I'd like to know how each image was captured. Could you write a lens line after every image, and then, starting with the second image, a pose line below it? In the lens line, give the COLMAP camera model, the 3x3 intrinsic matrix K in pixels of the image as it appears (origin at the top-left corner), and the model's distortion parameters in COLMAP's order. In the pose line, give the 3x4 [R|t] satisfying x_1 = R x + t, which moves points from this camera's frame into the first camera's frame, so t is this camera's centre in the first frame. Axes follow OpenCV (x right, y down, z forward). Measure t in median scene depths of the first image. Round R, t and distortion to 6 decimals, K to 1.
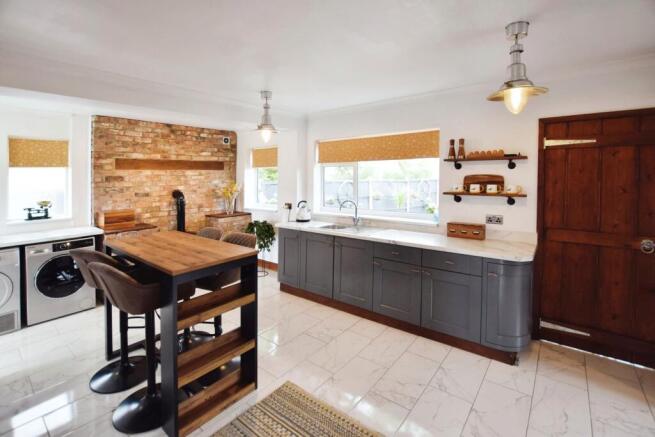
lens RADIAL K [[303.2, 0, 327.9], [0, 303.2, 171.7], [0, 0, 1]] dist [-0.018325, 0.000274]
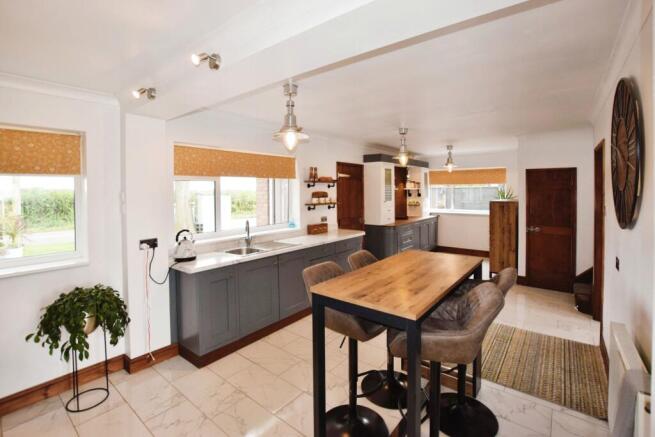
lens RADIAL K [[300.1, 0, 330.7], [0, 300.1, 192.4], [0, 0, 1]] dist [-0.001052, 0.000014]
pose [[-0.003738, 0.001999, 0.999991, -1.185196], [-0.004449, 0.999988, -0.002016, 0.019052], [-0.999983, -0.004456, -0.003729, 1.063796]]
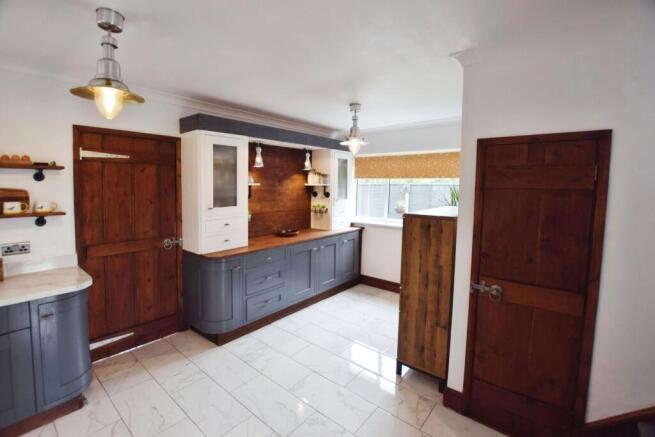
lens RADIAL K [[294.3, 0, 324.2], [0, 294.3, 208.3], [0, 0, 1]] dist [-0.026257, -0.000089]
pose [[0.036760, -0.068458, 0.996977, -0.127678], [-0.018002, 0.997444, 0.069154, -0.003760], [-0.999162, -0.020490, 0.035433, 0.235527]]
